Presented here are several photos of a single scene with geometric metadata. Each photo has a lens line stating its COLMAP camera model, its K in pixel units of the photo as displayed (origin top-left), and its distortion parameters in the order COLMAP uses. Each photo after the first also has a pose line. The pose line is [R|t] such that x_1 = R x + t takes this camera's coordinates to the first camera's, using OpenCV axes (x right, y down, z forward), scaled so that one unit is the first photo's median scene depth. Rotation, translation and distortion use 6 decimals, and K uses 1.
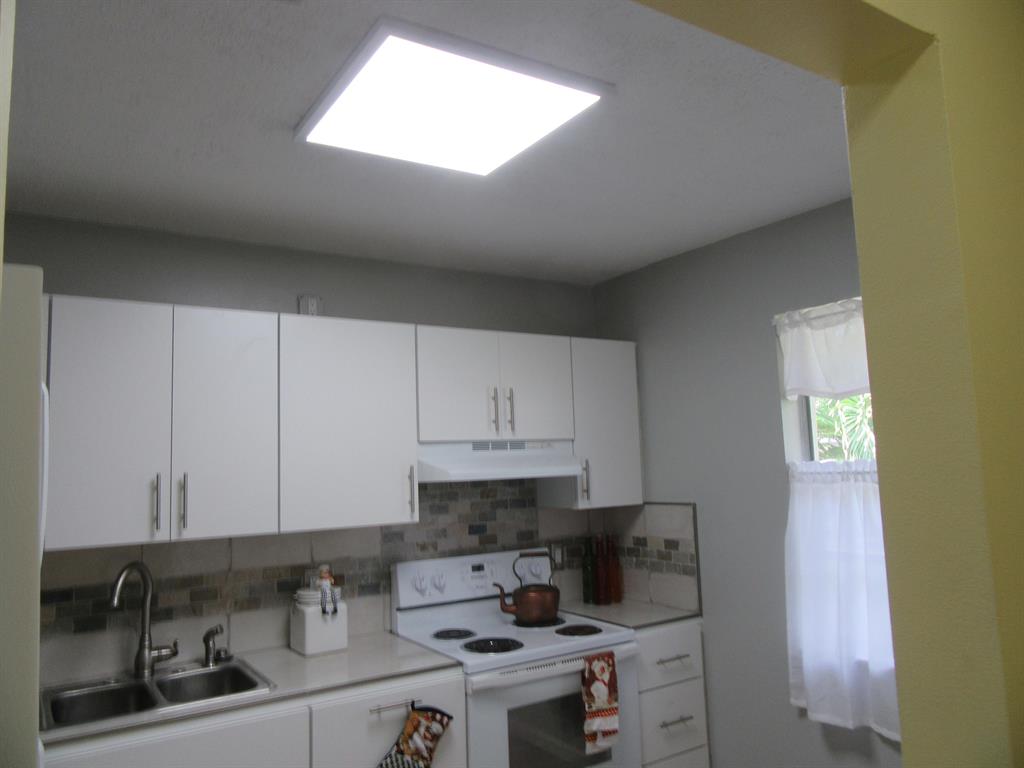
lens RADIAL K [[750.8, 0, 512.0], [0, 750.8, 381.6], [0, 0, 1]] dist [-0.021481, 0.029871]
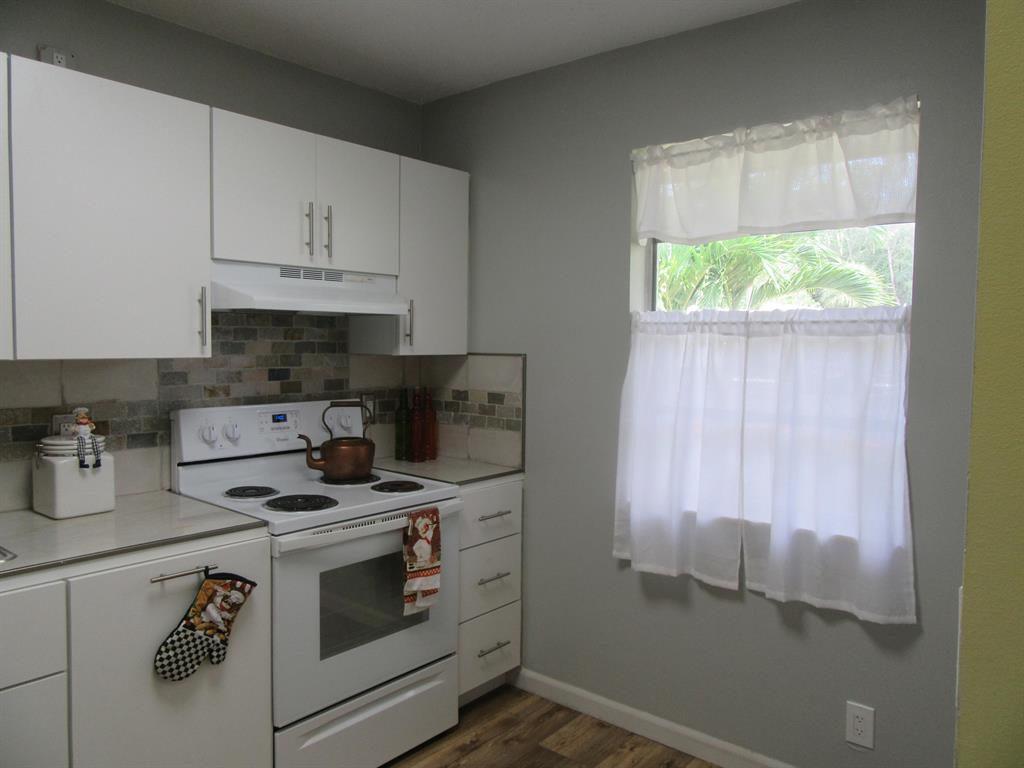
lens RADIAL K [[758.6, 0, 507.6], [0, 758.6, 380.5], [0, 0, 1]] dist [-0.006594, 0.002729]
pose [[0.957936, 0.030773, 0.285326, -0.049160], [-0.077225, 0.985202, 0.153013, 0.059790], [-0.276395, -0.168611, 0.946138, 0.130052]]
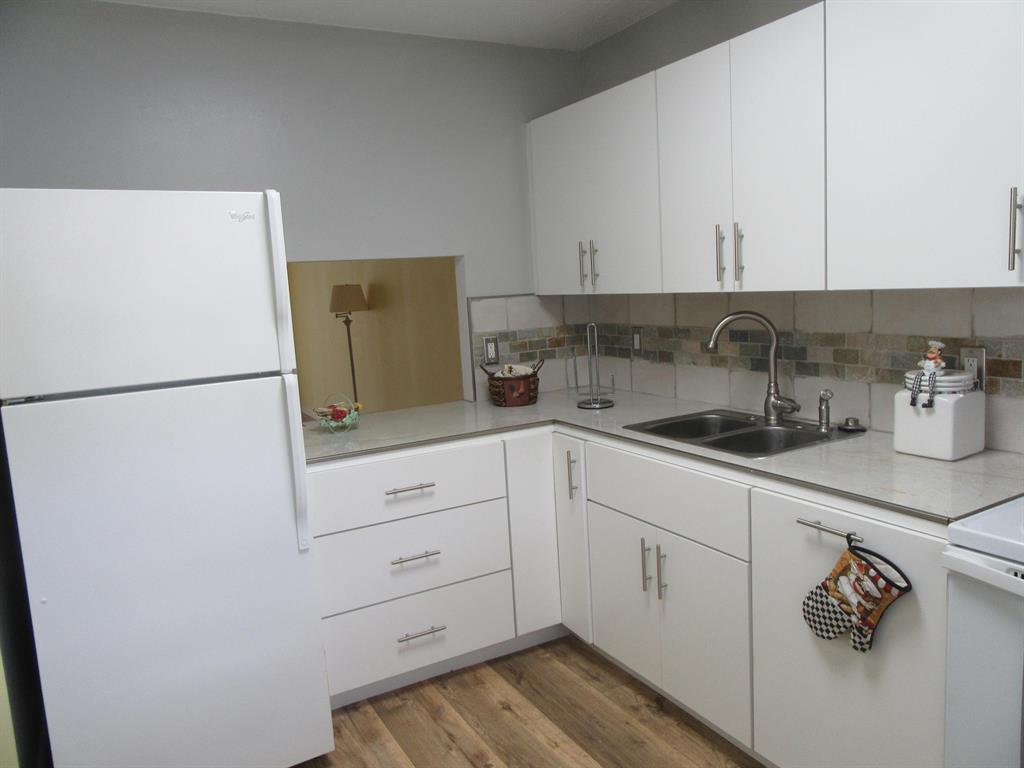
lens RADIAL K [[750.8, 0, 512.0], [0, 750.8, 381.6], [0, 0, 1]] dist [-0.021481, 0.029871]
pose [[-0.056899, 0.174010, -0.983099, 0.457828], [0.168040, 0.972315, 0.162376, 0.095230], [0.984137, -0.155961, -0.084564, 0.629701]]
